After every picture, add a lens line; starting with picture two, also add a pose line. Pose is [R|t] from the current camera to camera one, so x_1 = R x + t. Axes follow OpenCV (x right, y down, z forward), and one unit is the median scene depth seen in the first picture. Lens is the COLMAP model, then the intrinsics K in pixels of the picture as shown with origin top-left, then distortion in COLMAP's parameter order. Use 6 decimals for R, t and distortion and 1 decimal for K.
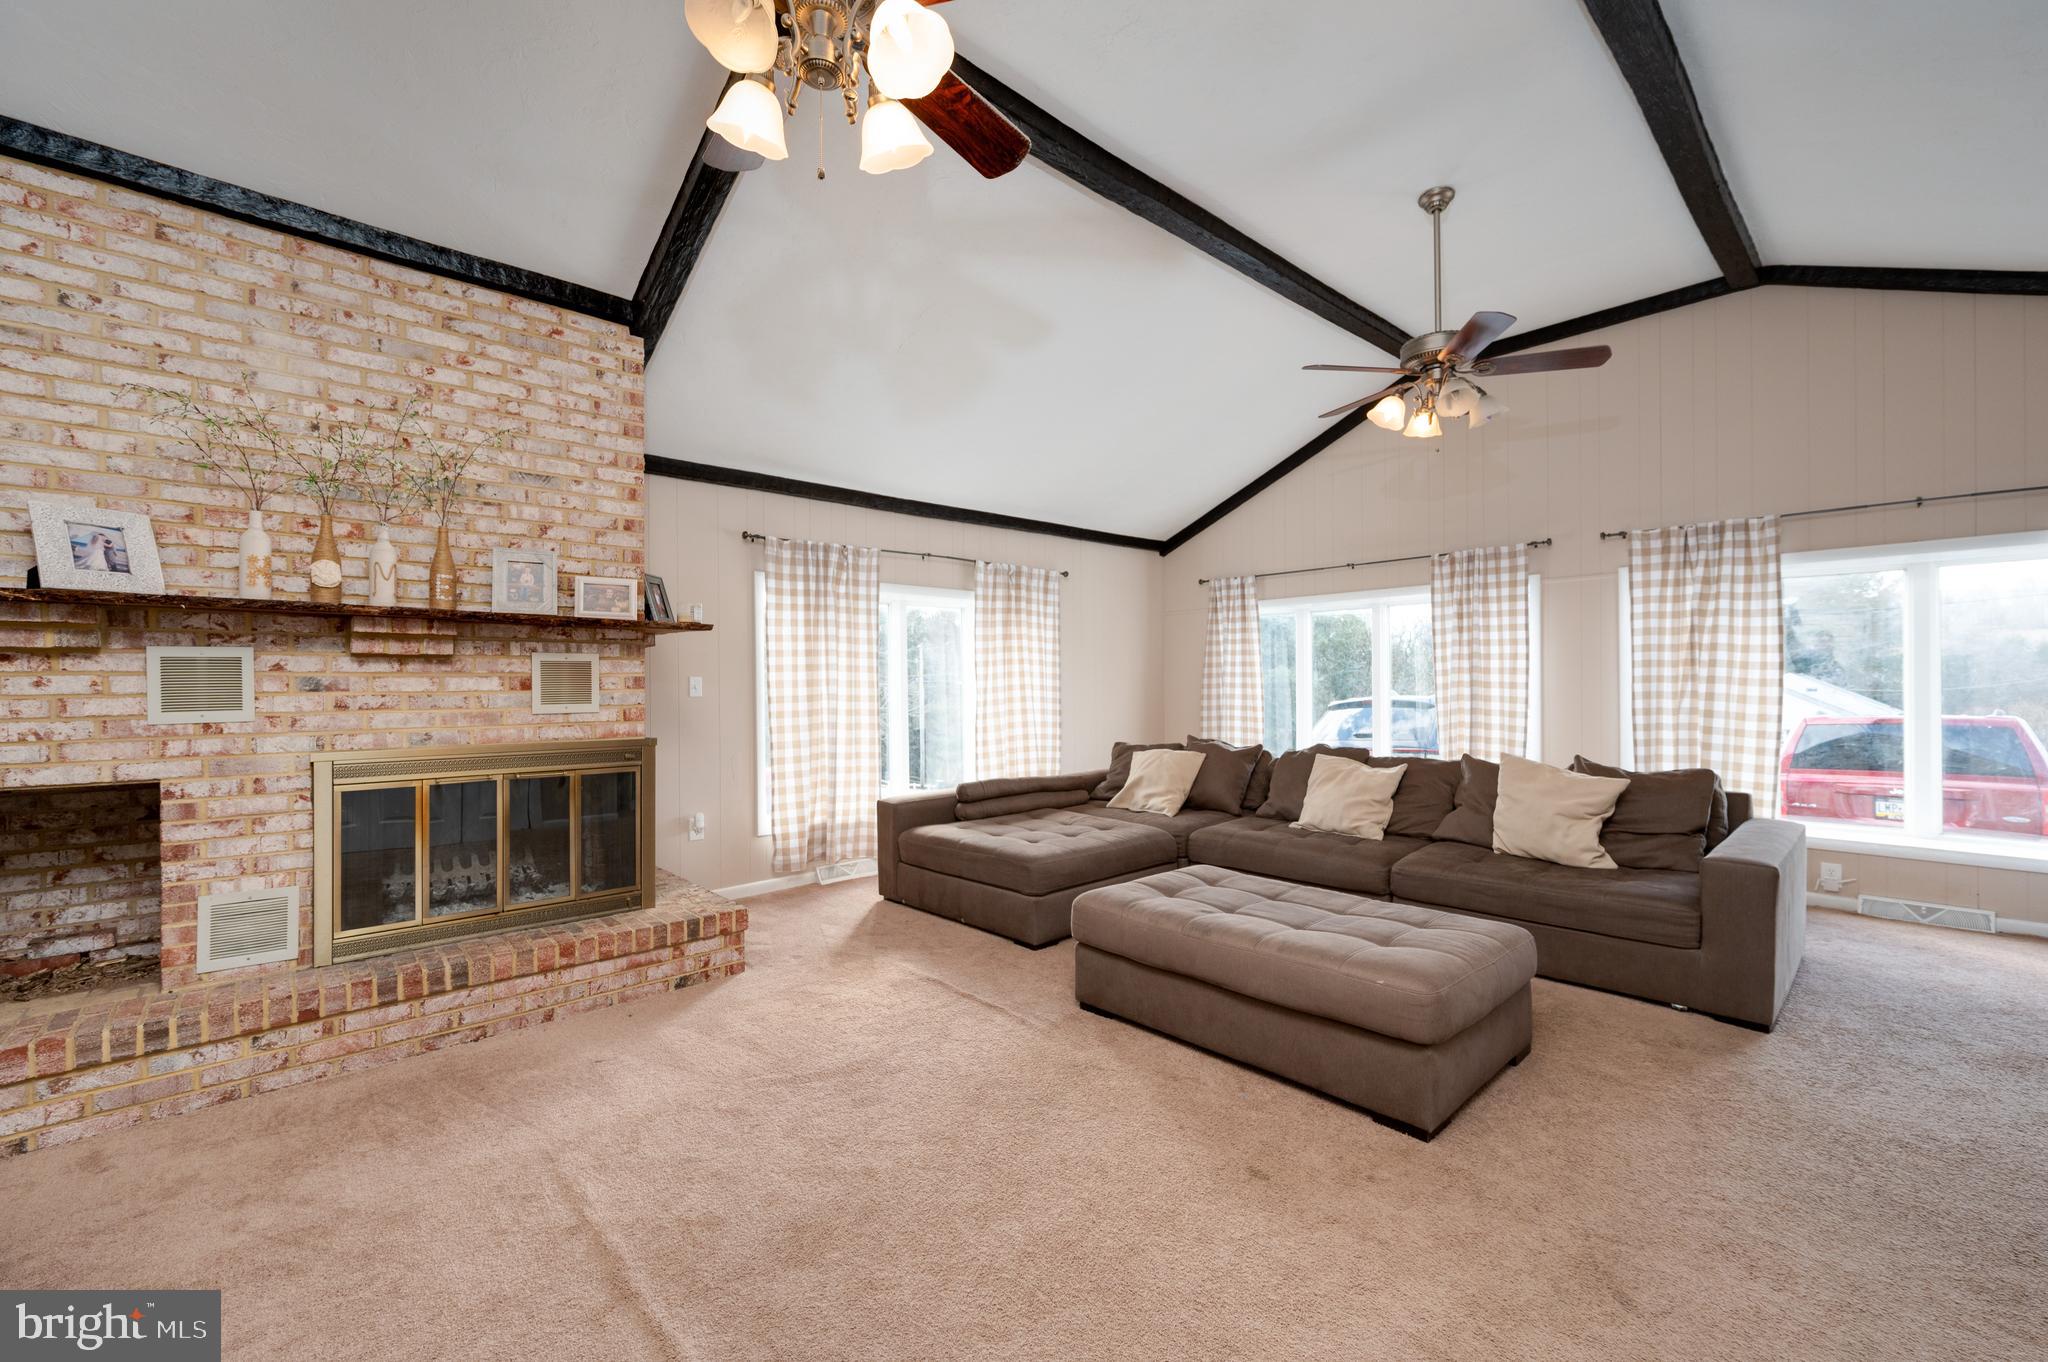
lens RADIAL K [[838.3, 0, 1022.1], [0, 838.3, 680.5], [0, 0, 1]] dist [-0.001625, -0.000162]
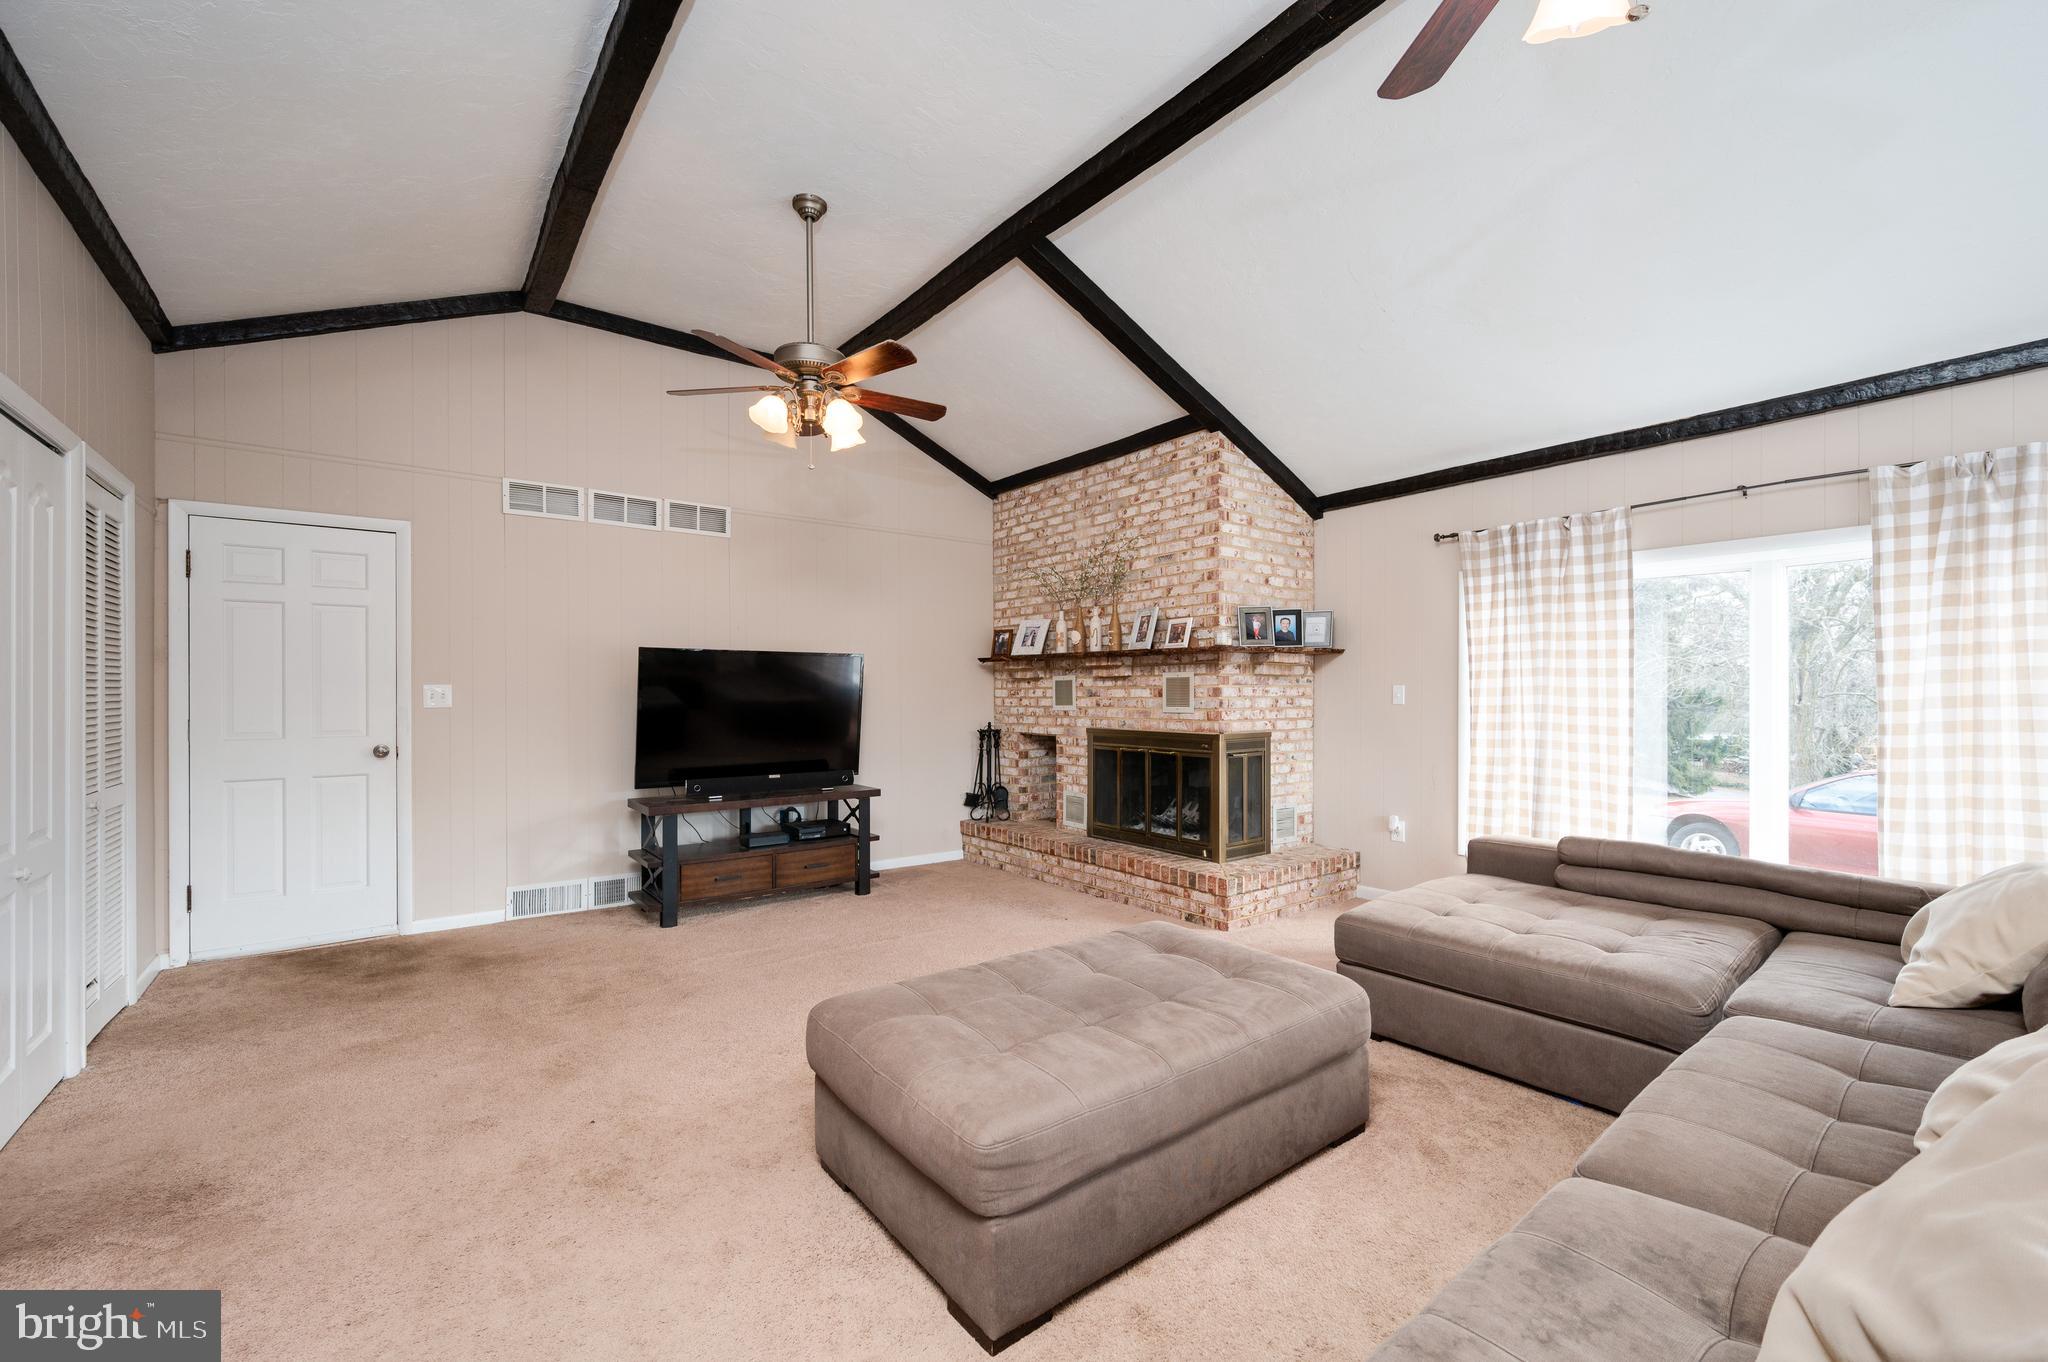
lens RADIAL K [[838.3, 0, 1022.7], [0, 838.3, 688.6], [0, 0, 1]] dist [-0.001625, -0.000162]
pose [[-0.091994, 0.004130, -0.995751, 1.020209], [0.010504, 0.999940, 0.003177, -0.012177], [0.995704, -0.010167, -0.092032, 0.929072]]
